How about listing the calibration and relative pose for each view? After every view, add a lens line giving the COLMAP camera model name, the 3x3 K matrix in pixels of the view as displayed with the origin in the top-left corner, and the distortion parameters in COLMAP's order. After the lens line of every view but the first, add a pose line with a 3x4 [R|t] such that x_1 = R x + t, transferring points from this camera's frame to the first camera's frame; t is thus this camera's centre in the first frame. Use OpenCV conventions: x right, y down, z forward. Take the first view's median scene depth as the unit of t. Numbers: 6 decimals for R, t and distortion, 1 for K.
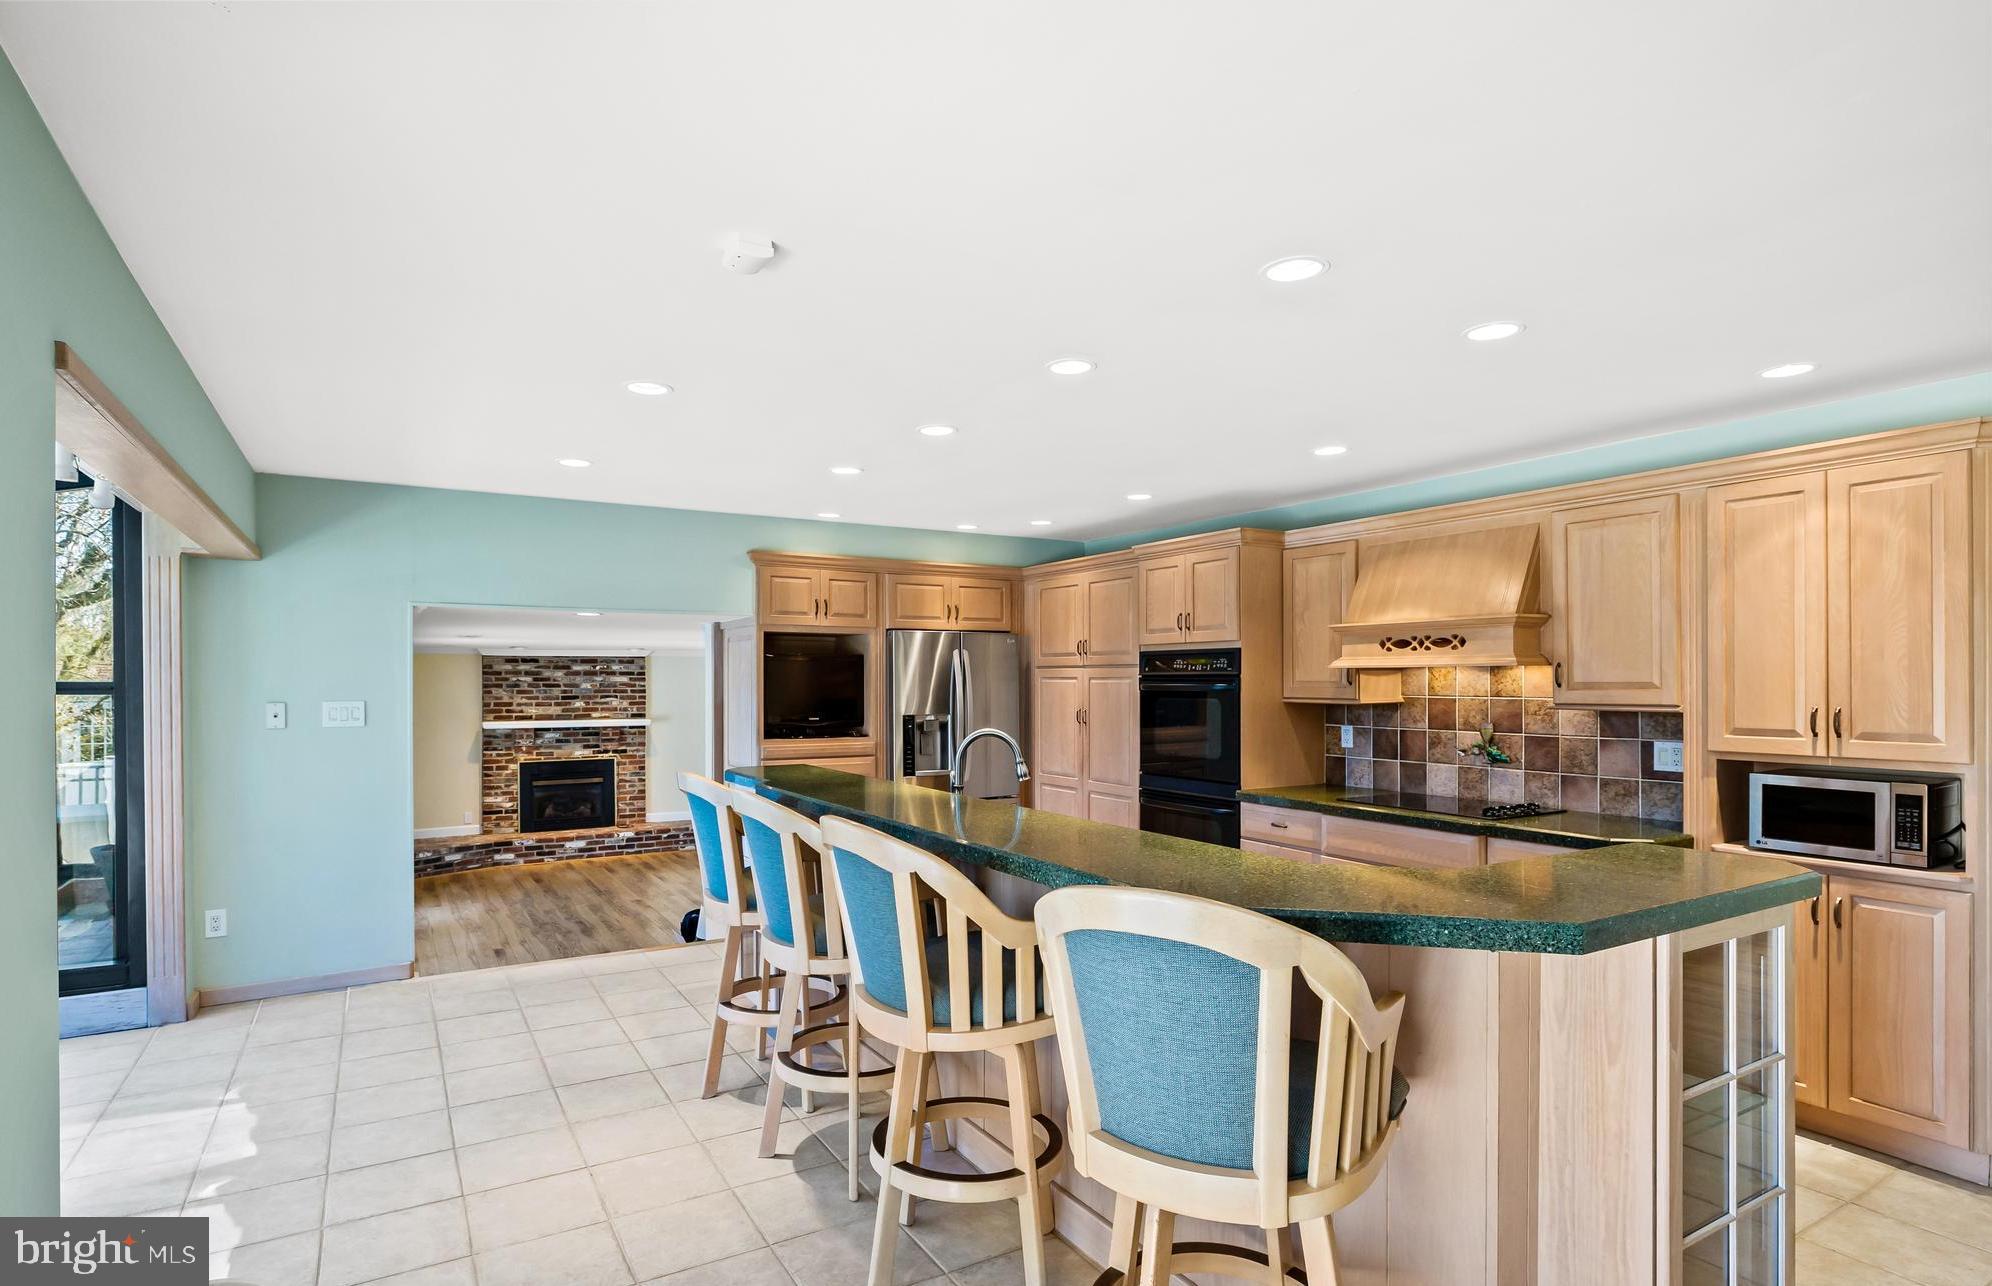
lens RADIAL K [[1011.5, 0, 973.6], [0, 1011.5, 685.2], [0, 0, 1]] dist [-0.002122, -0.000089]
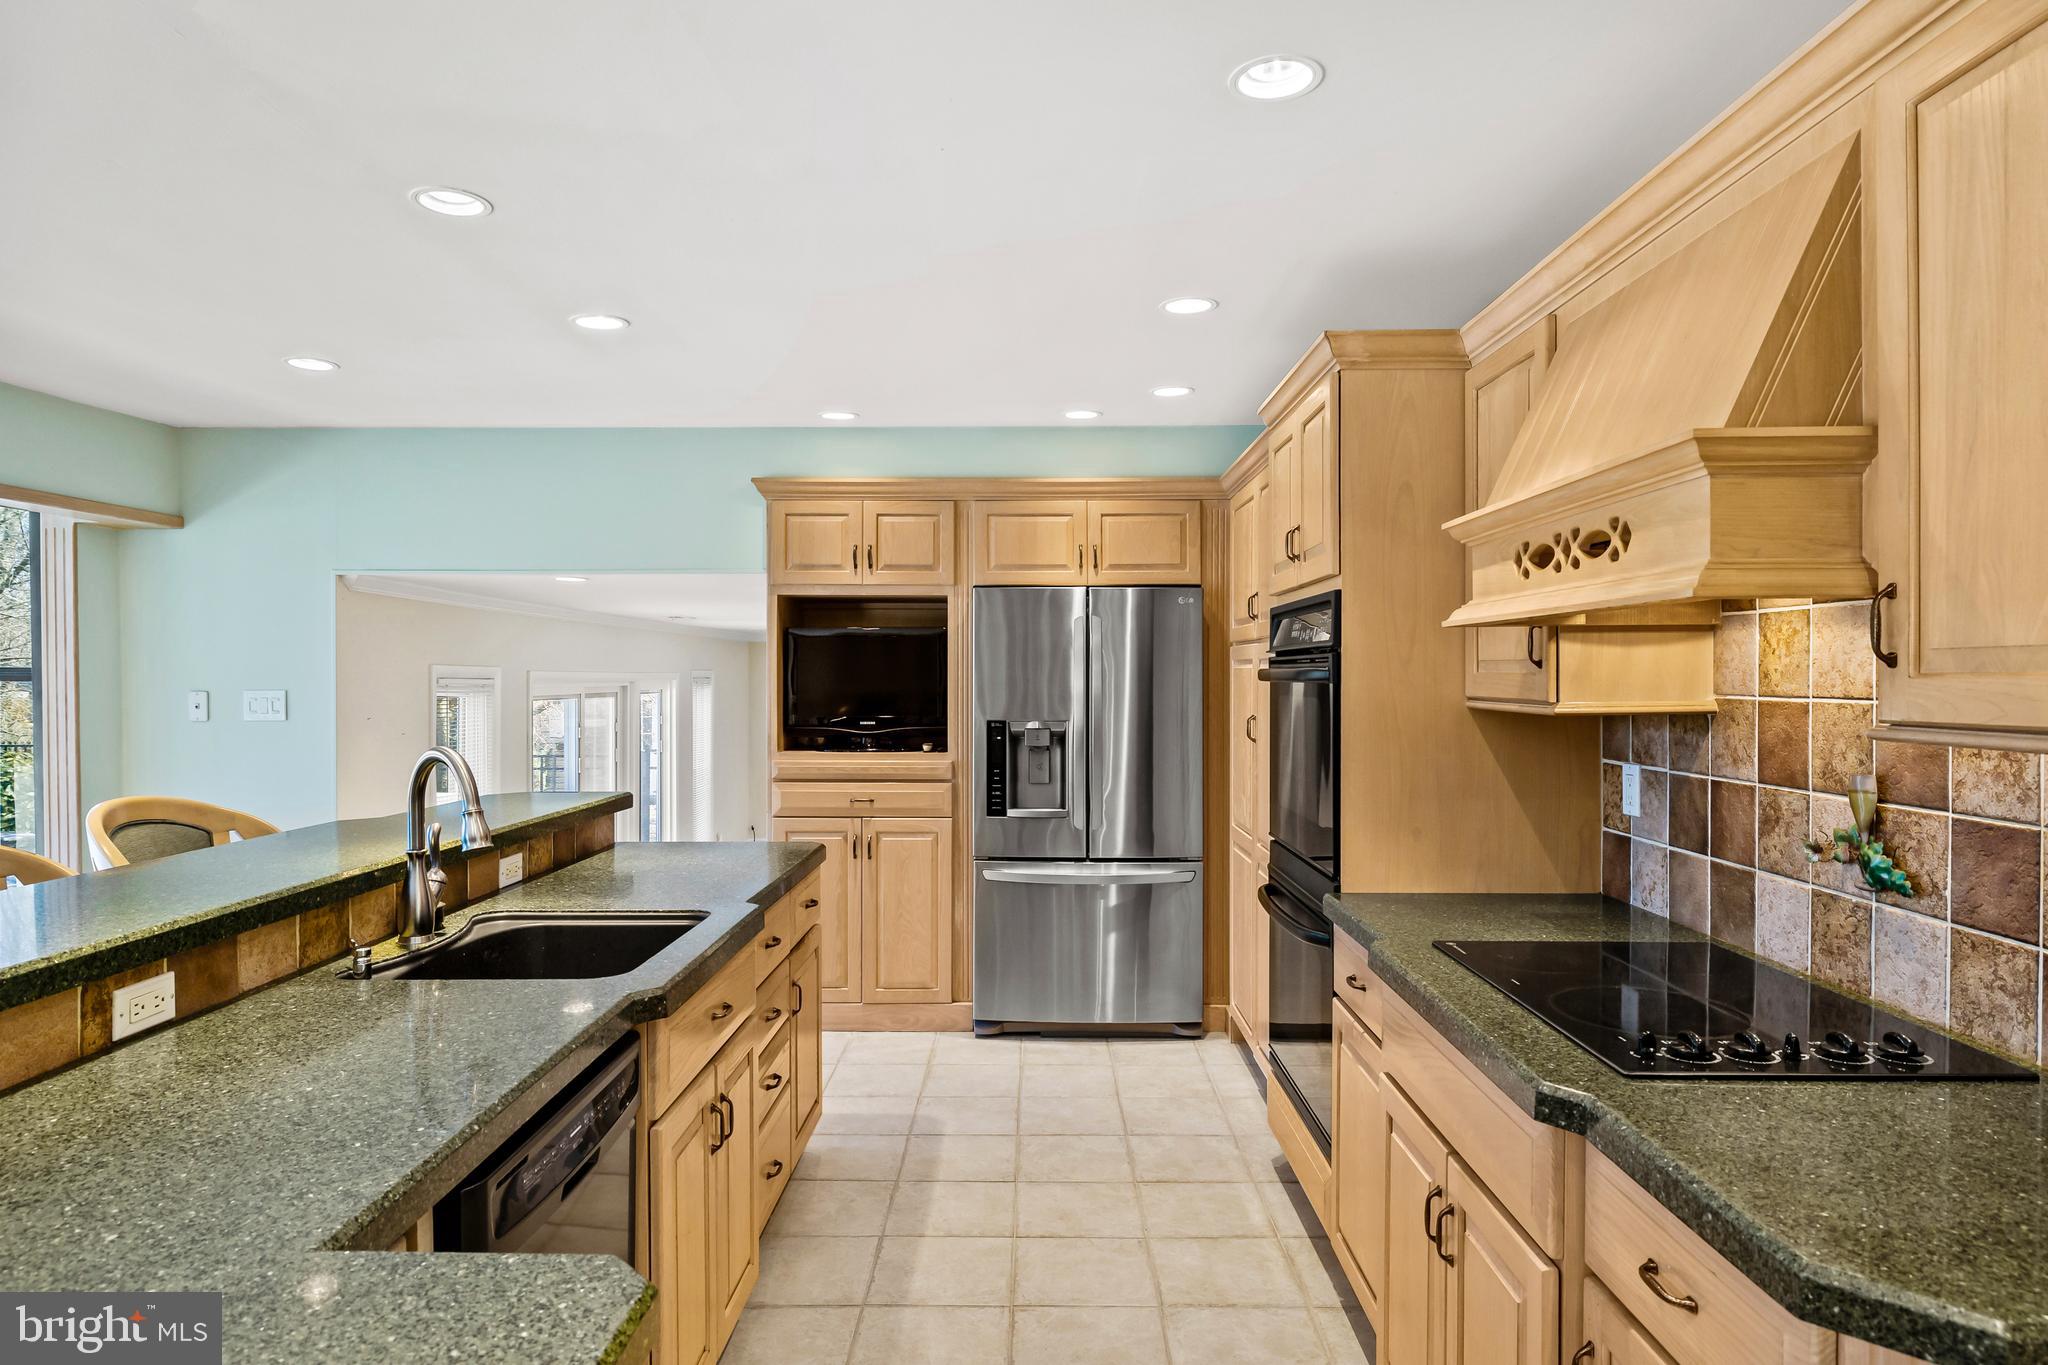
lens RADIAL K [[1204.2, 0, 1030.2], [0, 1204.2, 686.4], [0, 0, 1]] dist [-0.003364, -0.001407]
pose [[0.859758, 0.005072, -0.510677, 0.361327], [-0.002776, 0.999982, 0.005257, 0.004403], [0.510695, -0.003102, 0.859756, 0.380584]]
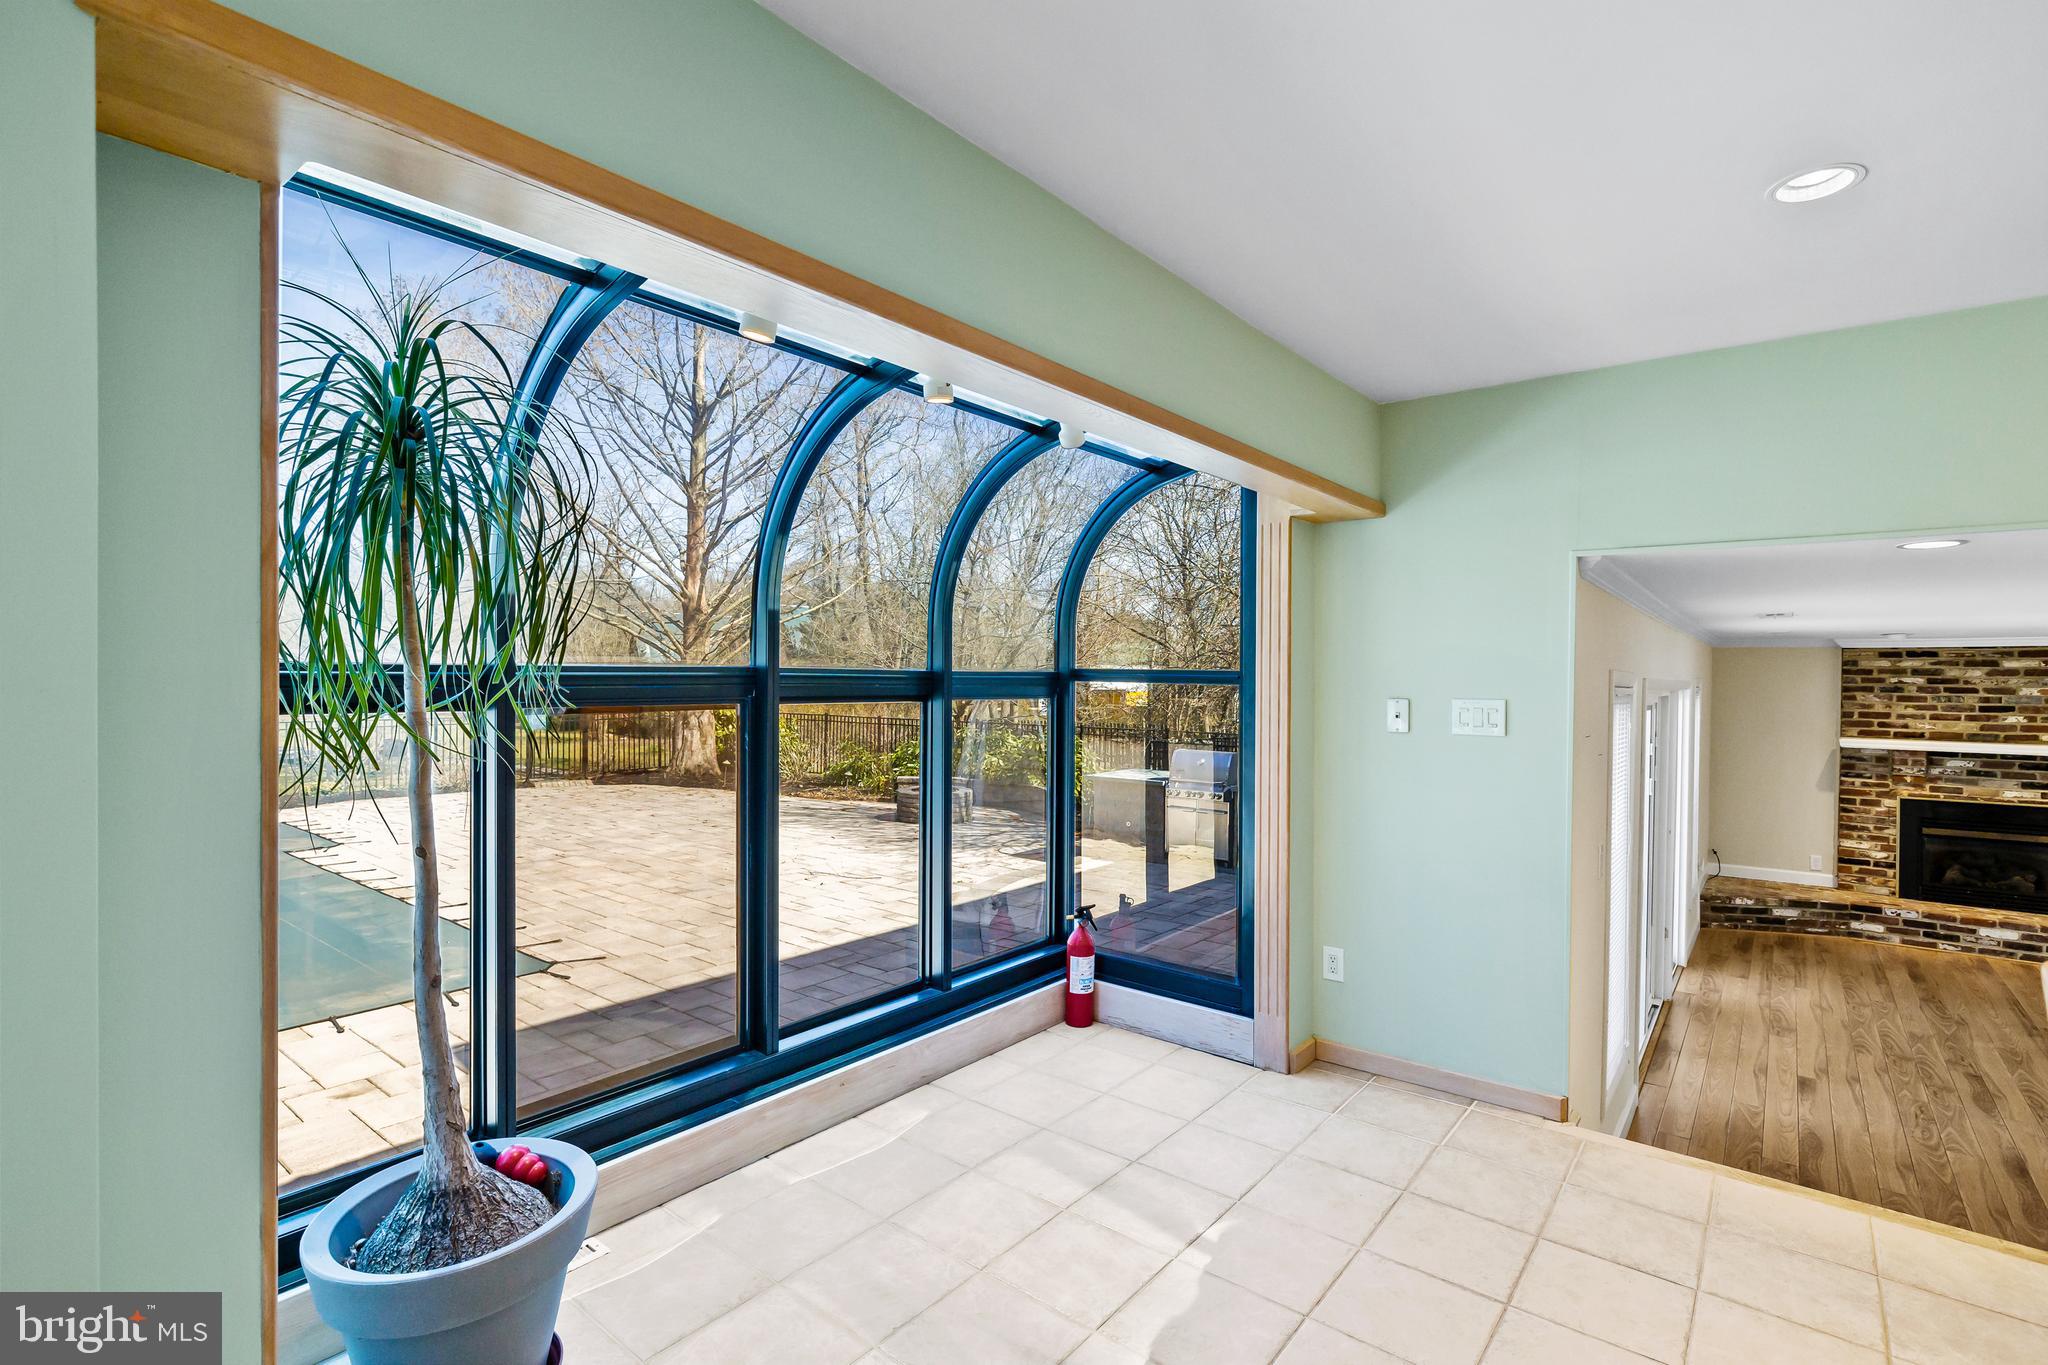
lens RADIAL K [[953.7, 0, 1025.3], [0, 953.7, 682.3], [0, 0, 1]] dist [-0.014572, 0.003534]
pose [[0.349345, 0.010564, -0.936935, -0.087482], [-0.016807, 0.999846, 0.005007, 0.004671], [0.936843, 0.013998, 0.349469, 0.382809]]
